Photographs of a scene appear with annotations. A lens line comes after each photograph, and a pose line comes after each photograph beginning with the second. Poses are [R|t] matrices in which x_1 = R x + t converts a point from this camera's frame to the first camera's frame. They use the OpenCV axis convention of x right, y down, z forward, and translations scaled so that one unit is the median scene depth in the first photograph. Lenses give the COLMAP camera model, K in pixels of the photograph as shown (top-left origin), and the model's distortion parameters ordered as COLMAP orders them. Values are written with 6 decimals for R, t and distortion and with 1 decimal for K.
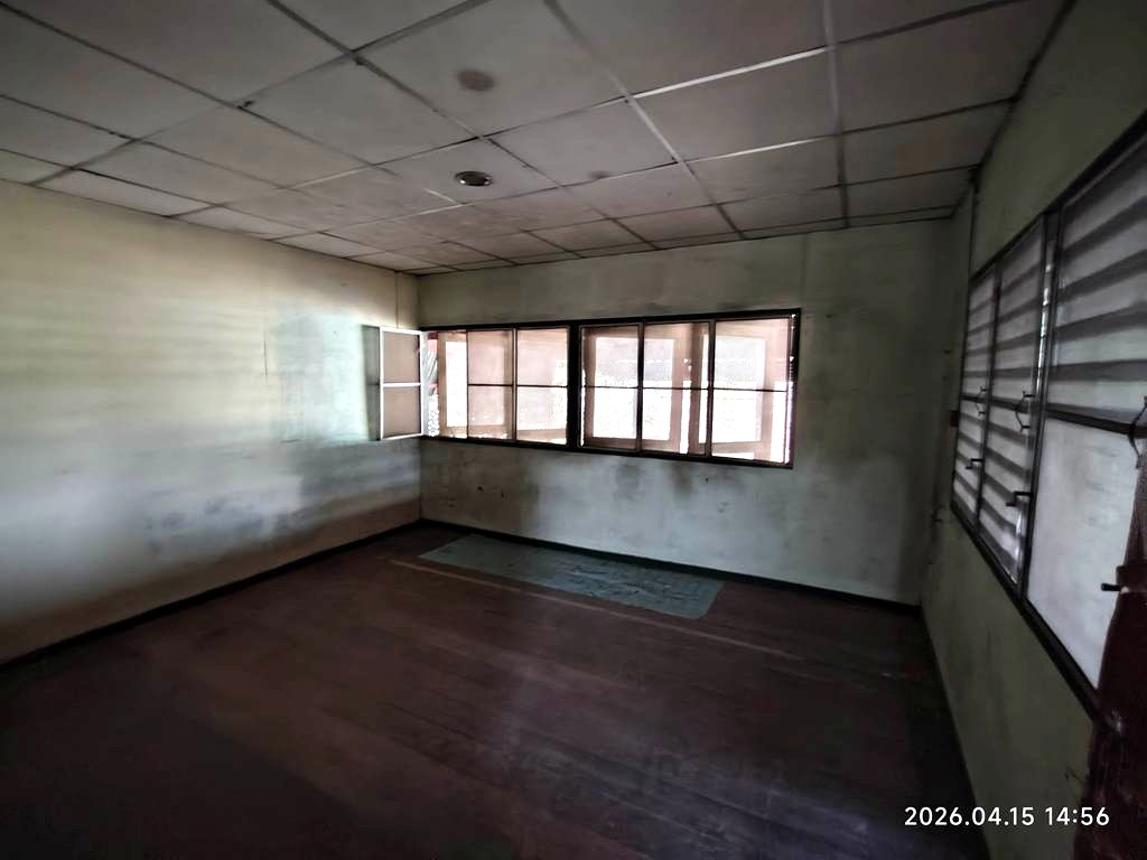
lens RADIAL K [[518.6, 0, 580.0], [0, 518.6, 424.7], [0, 0, 1]] dist [0.004547, -0.000995]
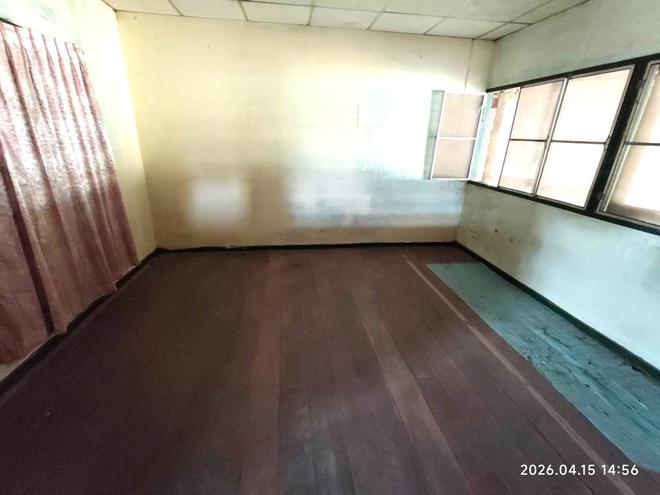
lens RADIAL K [[298.4, 0, 326.6], [0, 298.4, 249.8], [0, 0, 1]] dist [0.004547, -0.000995]
pose [[0.570244, 0.302223, -0.763860, 0.145914], [-0.099086, 0.948381, 0.301258, -0.006433], [0.815477, -0.096102, 0.570755, 0.304451]]
